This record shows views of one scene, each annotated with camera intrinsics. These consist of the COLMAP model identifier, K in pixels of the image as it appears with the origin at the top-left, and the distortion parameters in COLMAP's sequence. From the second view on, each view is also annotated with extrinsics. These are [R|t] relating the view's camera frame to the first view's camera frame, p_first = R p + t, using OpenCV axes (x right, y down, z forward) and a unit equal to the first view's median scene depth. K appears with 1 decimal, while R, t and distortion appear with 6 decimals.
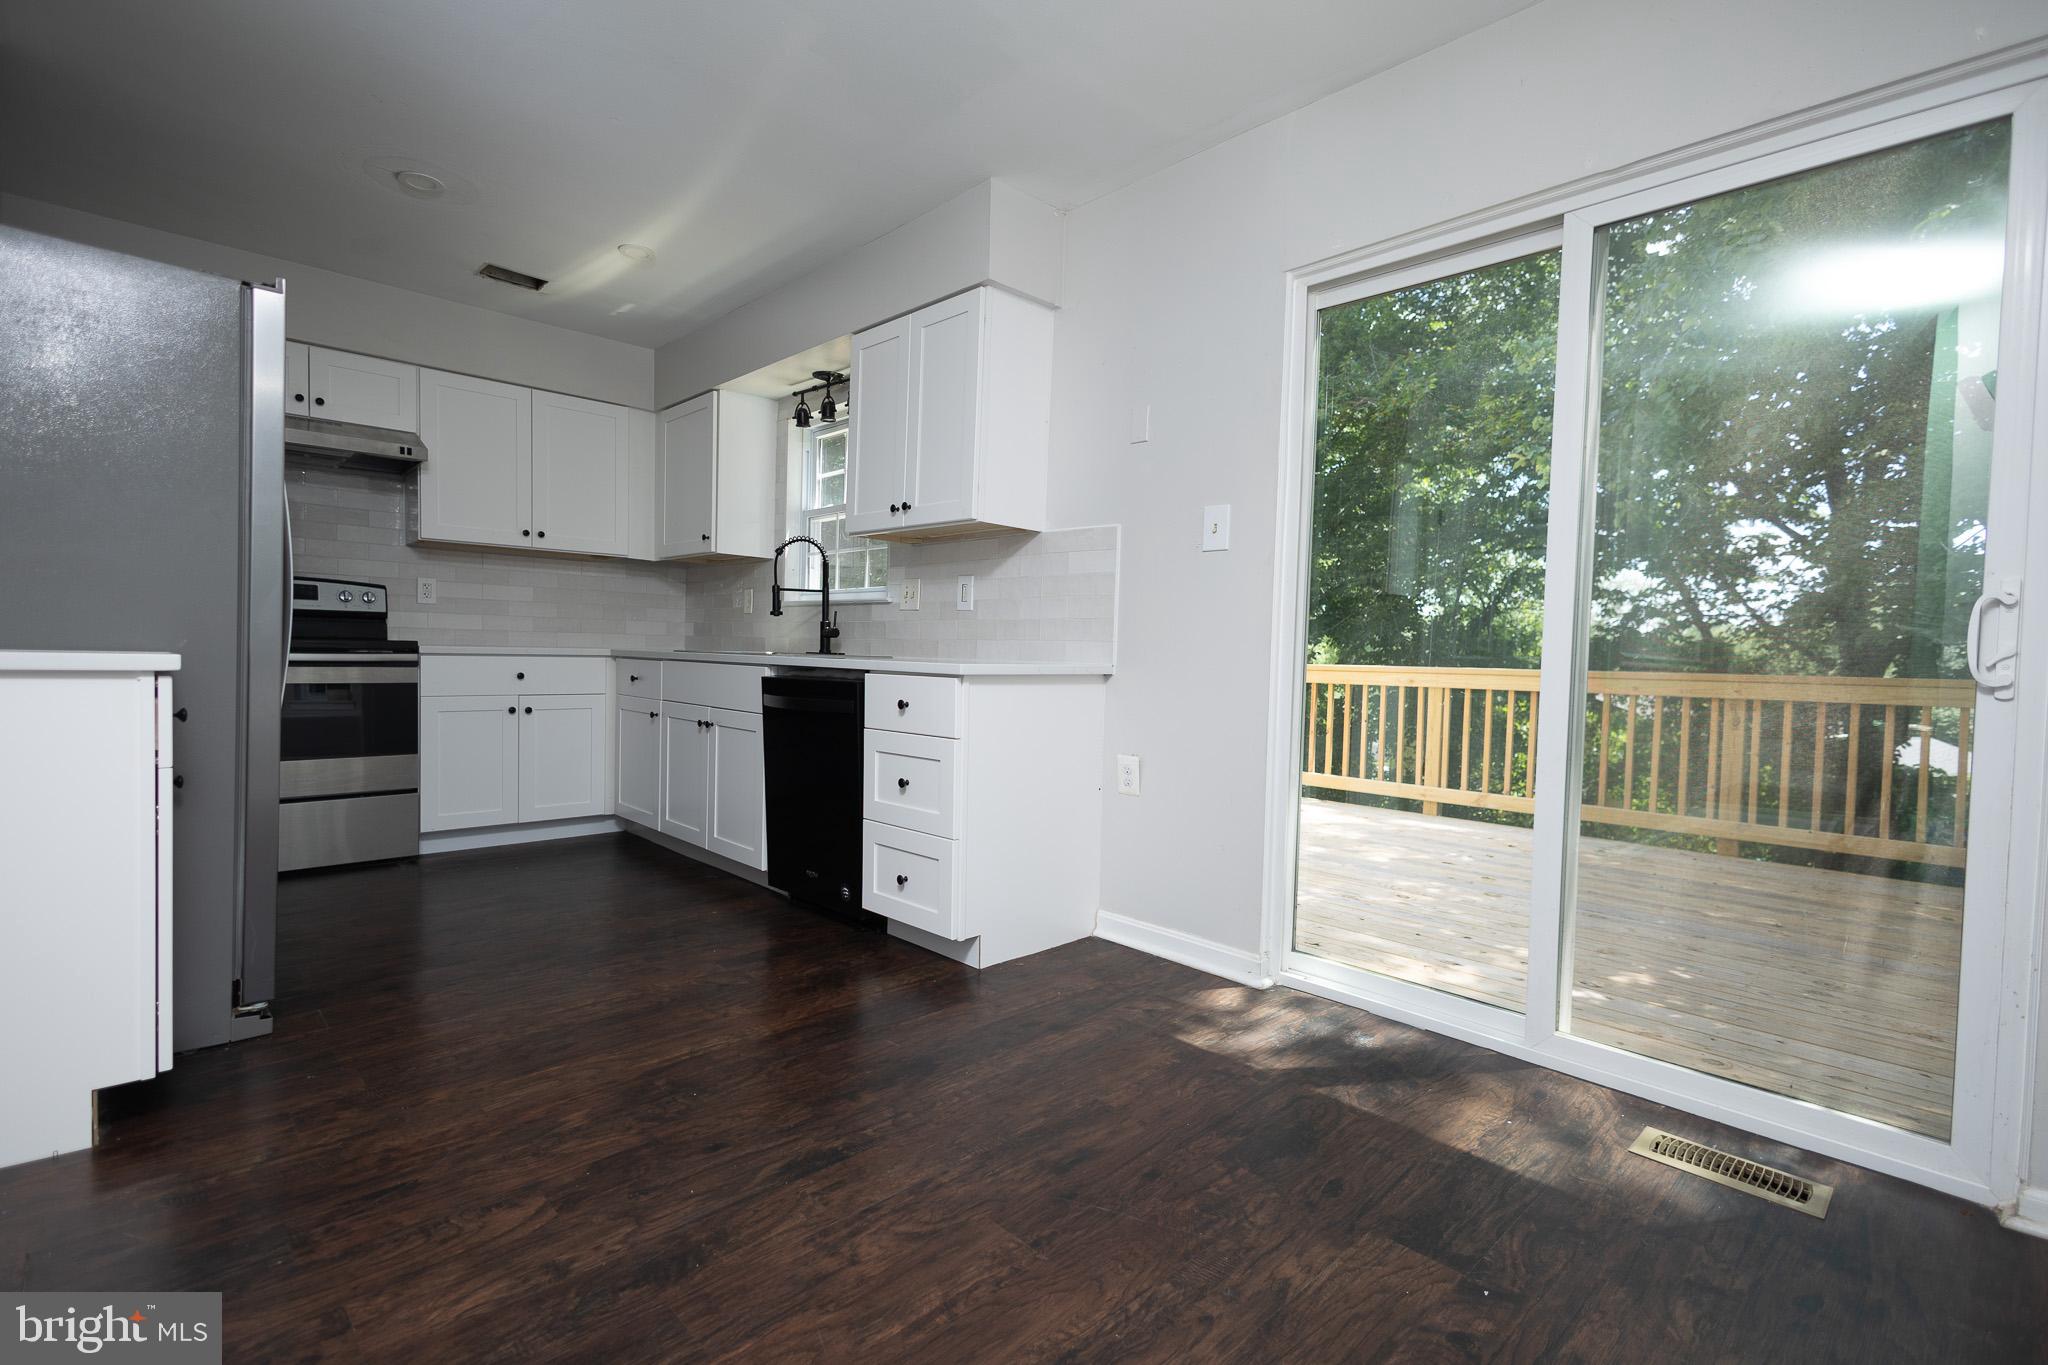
lens RADIAL K [[935.8, 0, 1024.0], [0, 935.8, 682.5], [0, 0, 1]] dist [-0.000702, -0.000160]
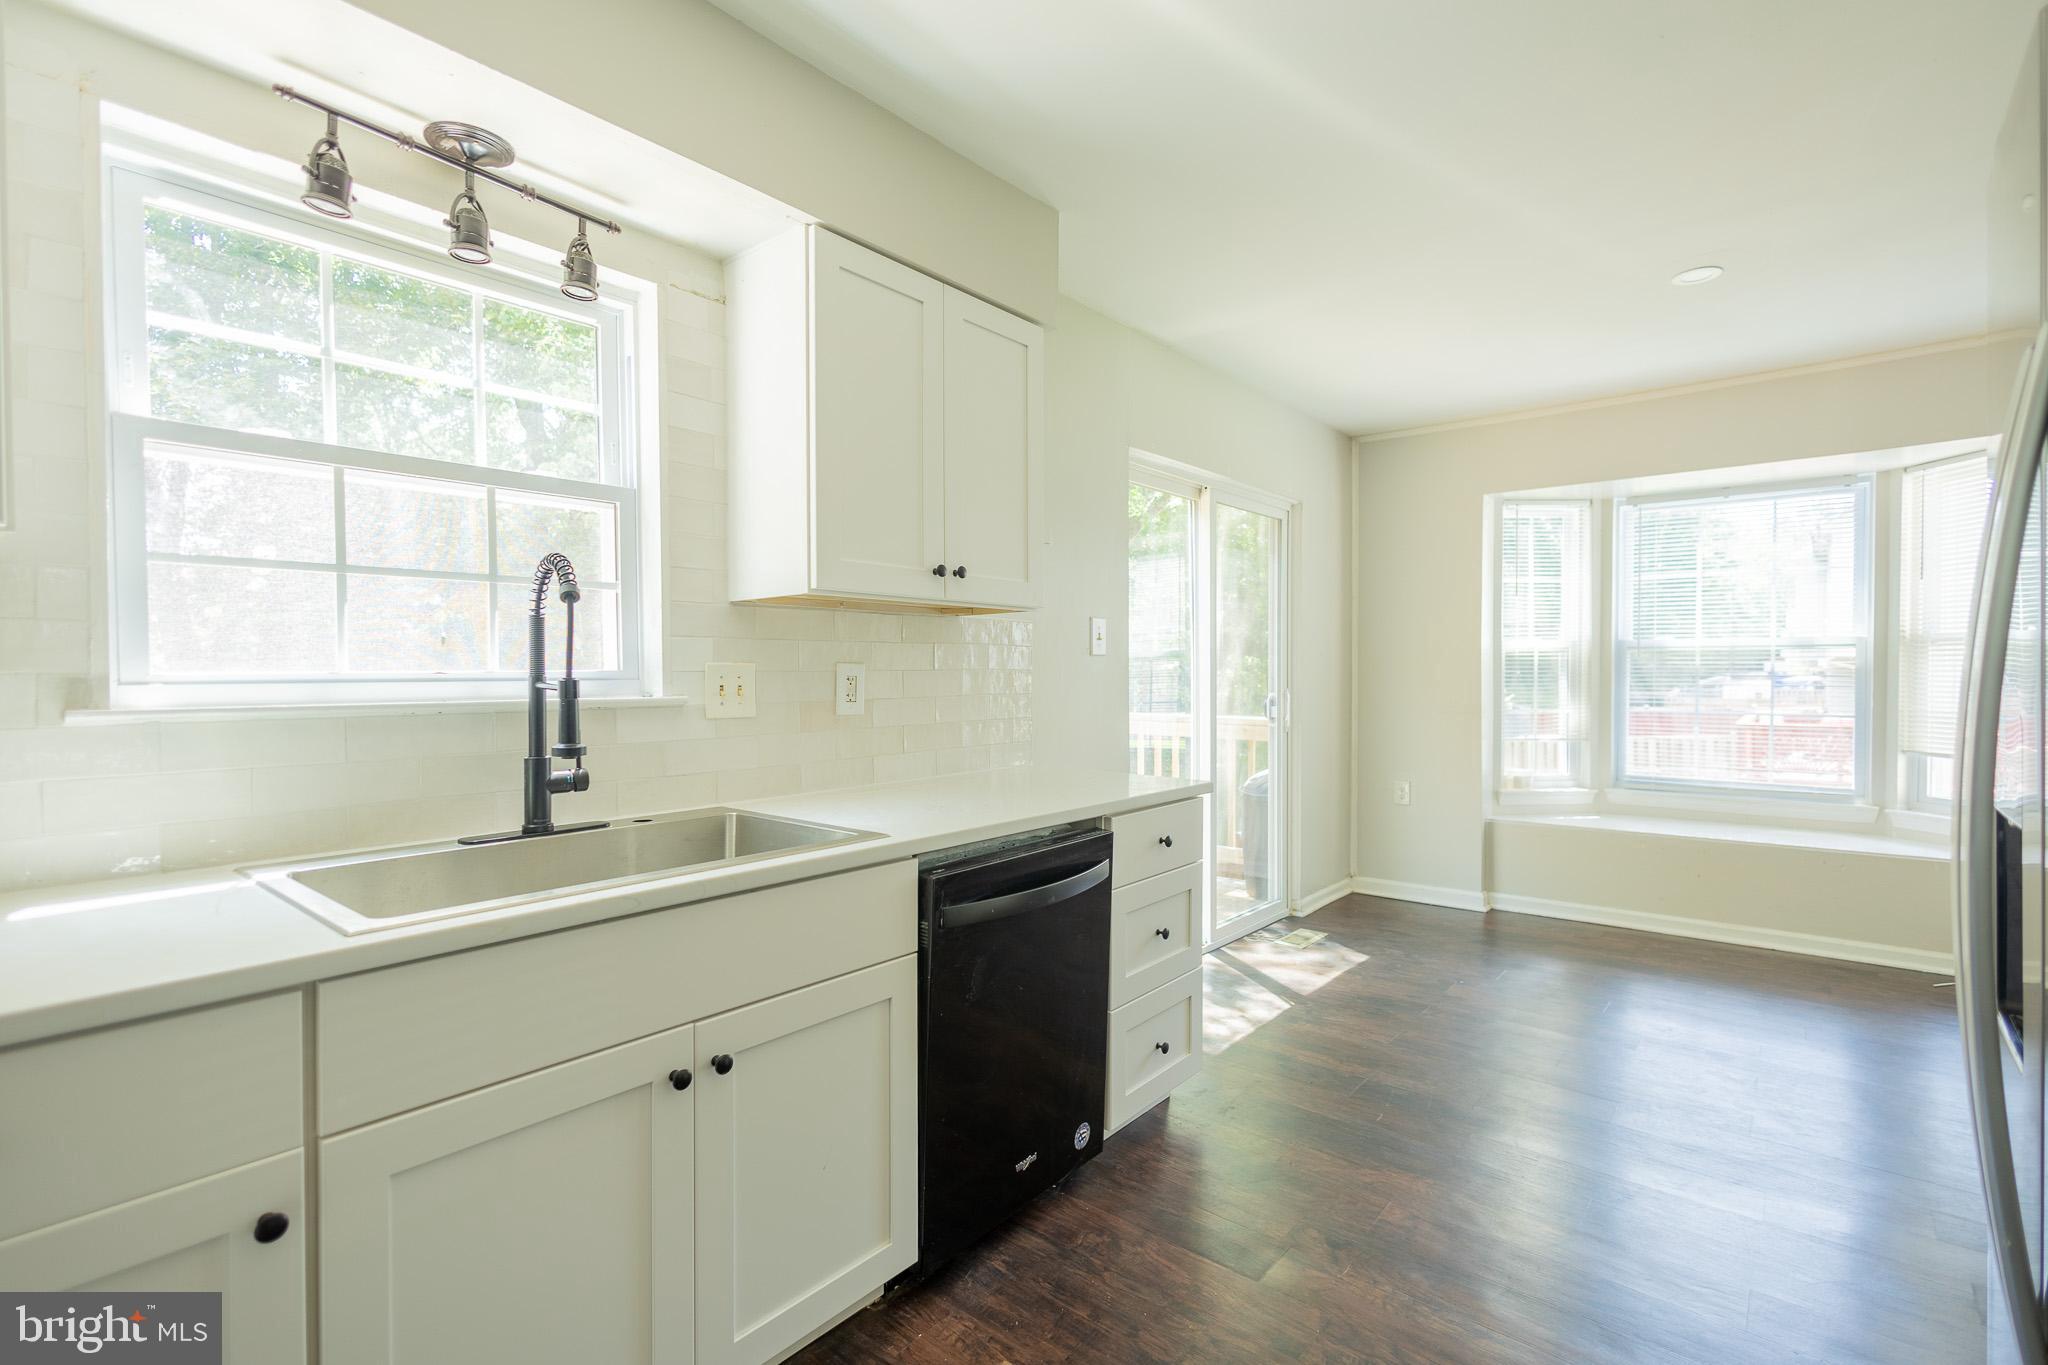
lens RADIAL K [[935.8, 0, 1024.0], [0, 935.8, 682.5], [0, 0, 1]] dist [-0.000702, -0.000160]
pose [[-0.108461, -0.039885, 0.993300, -1.118462], [0.031432, 0.998558, 0.043528, -0.189104], [-0.993604, 0.035942, -0.107051, 1.428123]]
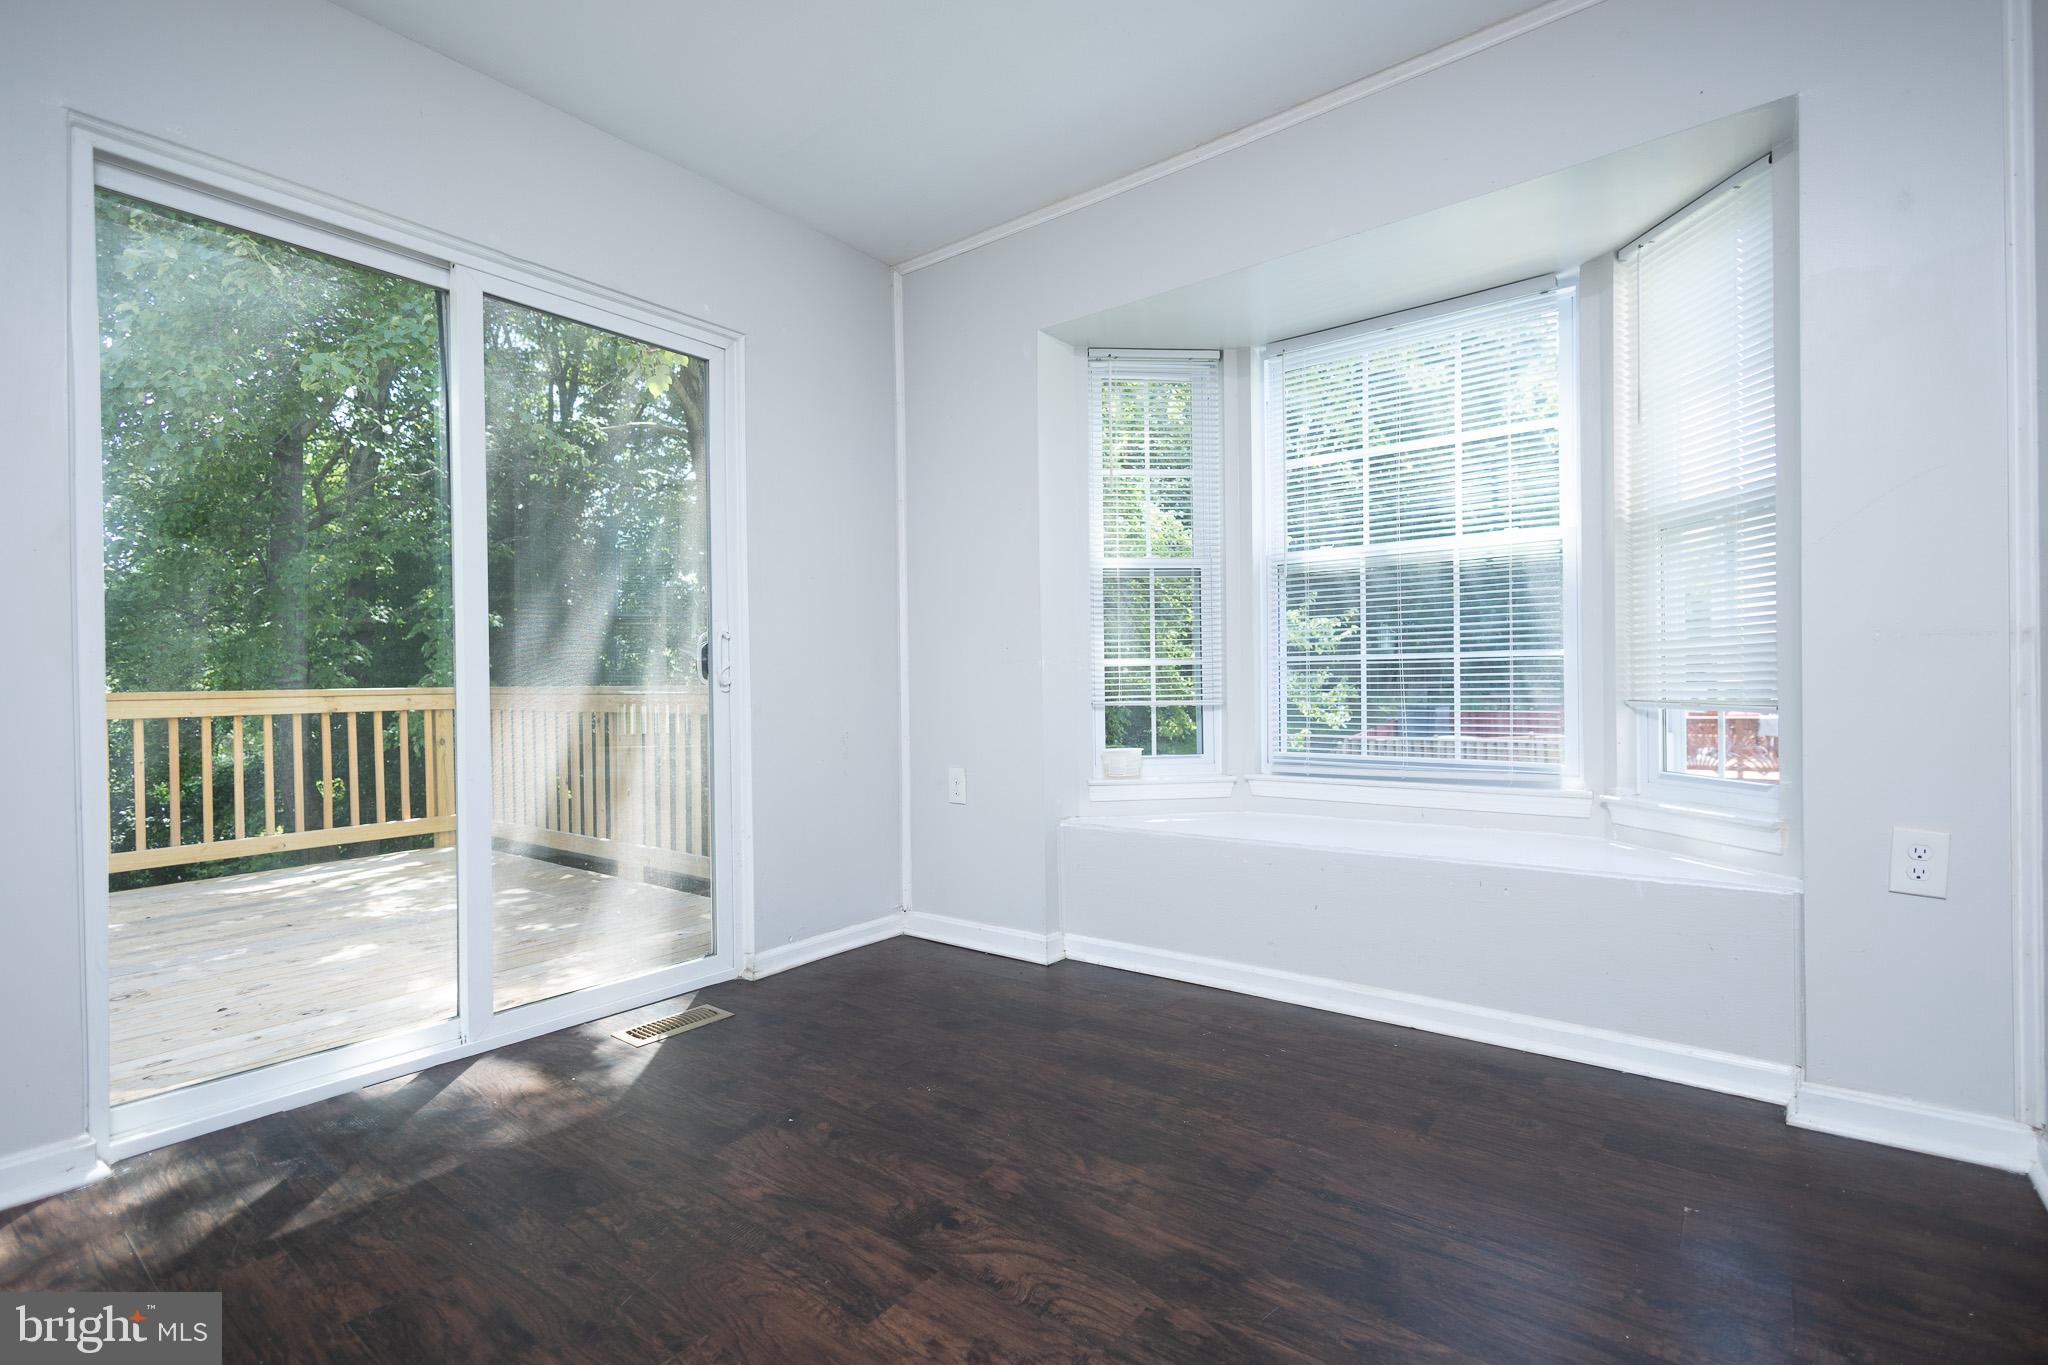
lens RADIAL K [[932.1, 0, 1026.8], [0, 932.1, 708.2], [0, 0, 1]] dist [-0.000339, -0.000152]
pose [[-0.152875, -0.053575, 0.986792, -0.547256], [0.039656, 0.997393, 0.060294, -0.027157], [-0.987450, 0.048349, -0.150352, 0.486206]]
